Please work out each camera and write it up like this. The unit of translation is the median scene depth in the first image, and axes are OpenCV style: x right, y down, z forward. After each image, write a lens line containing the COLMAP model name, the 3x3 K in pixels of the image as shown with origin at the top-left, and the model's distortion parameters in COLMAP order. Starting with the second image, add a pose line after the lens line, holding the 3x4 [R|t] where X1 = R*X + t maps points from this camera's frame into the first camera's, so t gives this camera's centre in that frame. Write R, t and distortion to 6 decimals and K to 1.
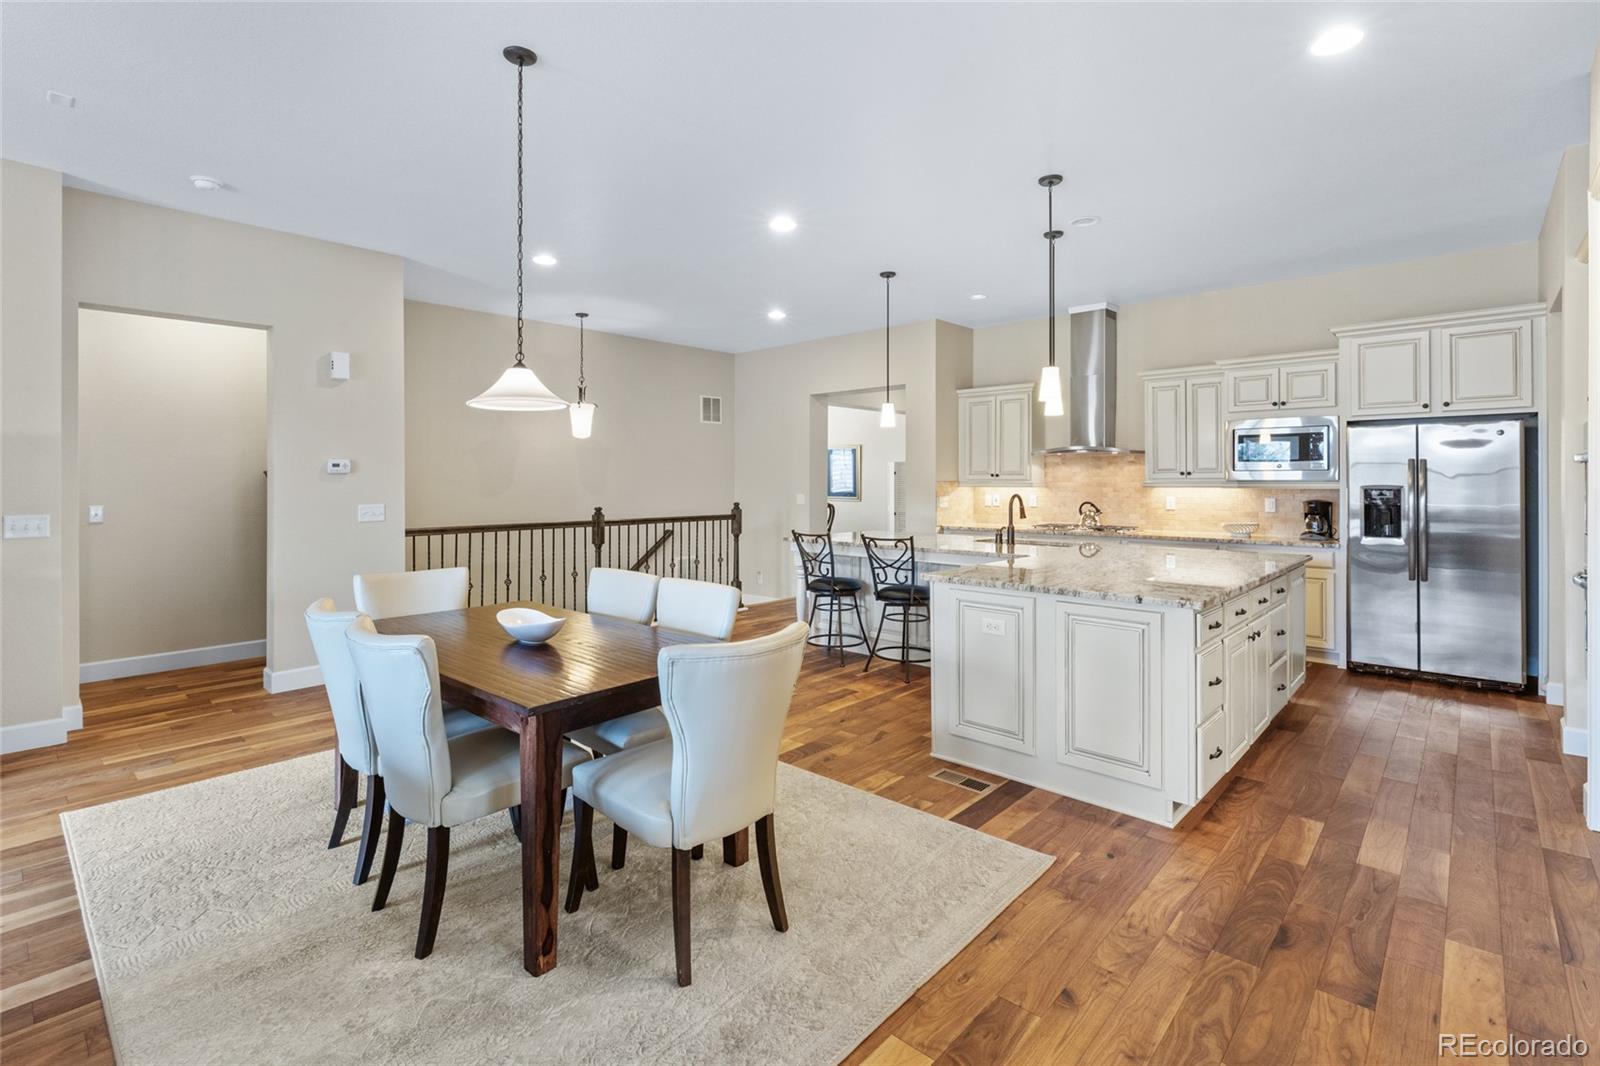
lens RADIAL K [[729.1, 0, 795.6], [0, 729.1, 477.6], [0, 0, 1]] dist [0.002907, -0.001300]
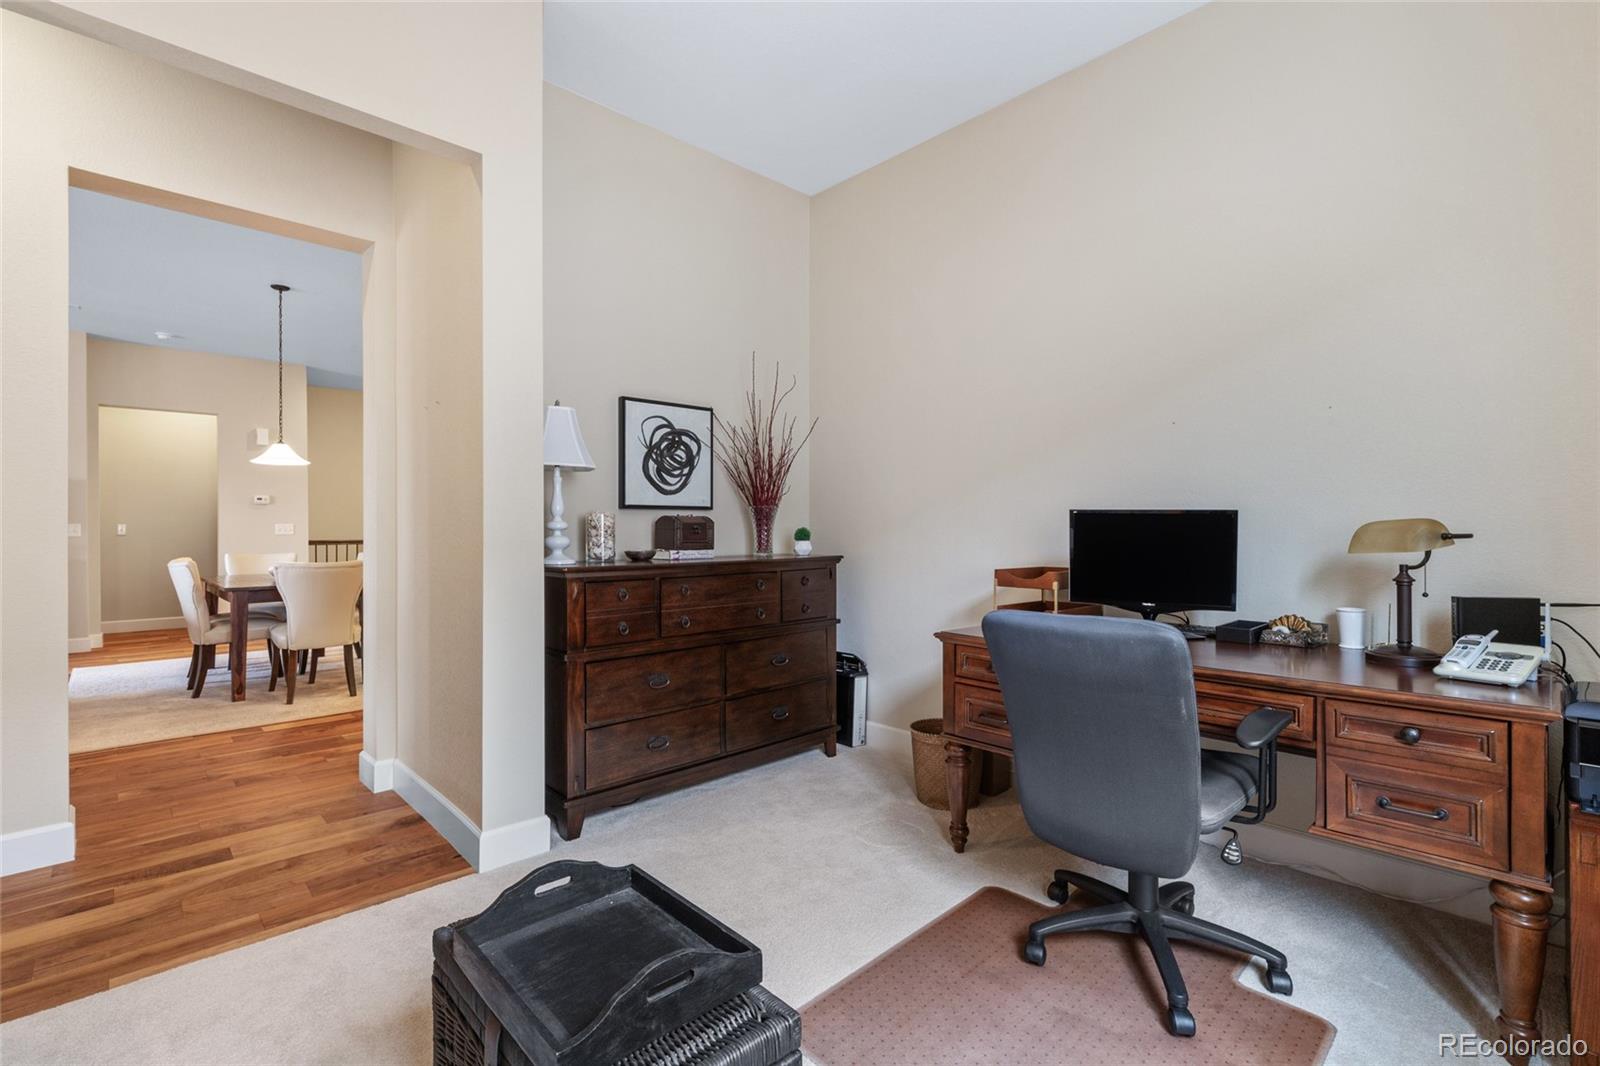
lens RADIAL K [[729.1, 0, 800.4], [0, 729.1, 527.4], [0, 0, 1]] dist [0.002907, -0.001300]
pose [[0.997014, 0.002822, -0.077169, 0.645178], [-0.002773, 0.999996, 0.000742, 0.040136], [0.077170, -0.000525, 0.997018, -0.478490]]
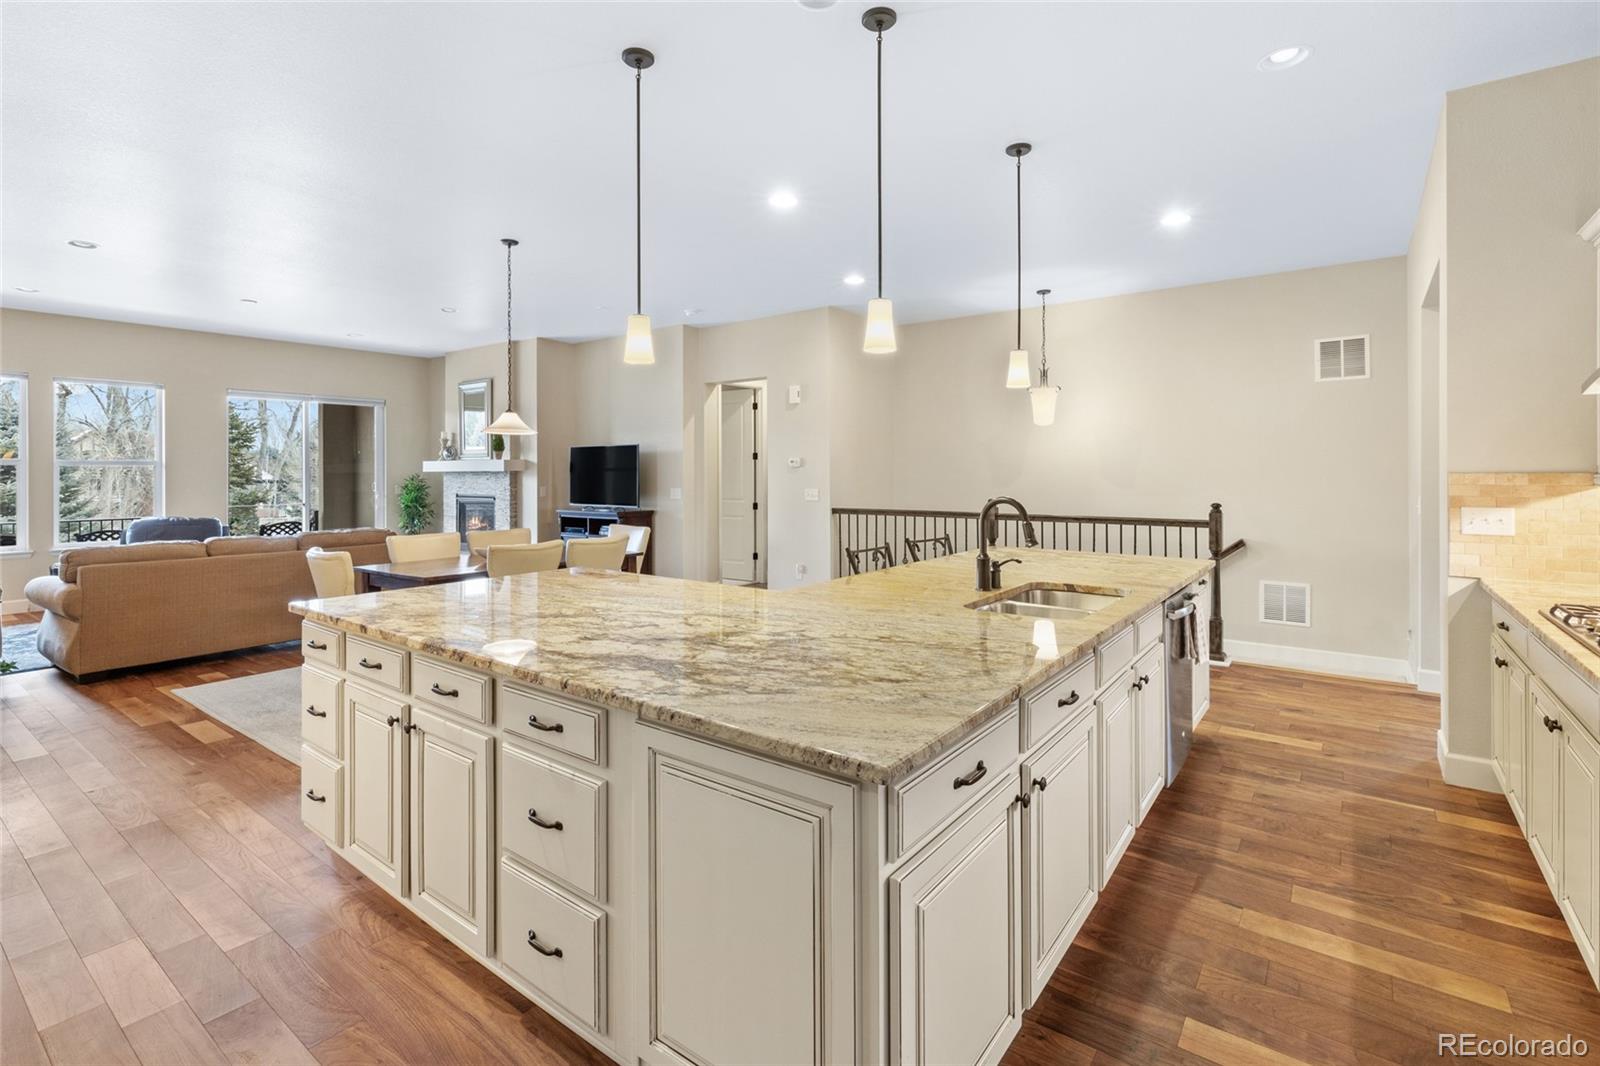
lens RADIAL K [[729.1, 0, 802.5], [0, 729.1, 483.2], [0, 0, 1]] dist [0.002907, -0.001300]
pose [[0.107687, 0.014901, -0.994073, 0.823334], [0.007687, 0.999845, 0.015820, 0.002936], [0.994155, -0.009345, 0.107555, 0.827330]]
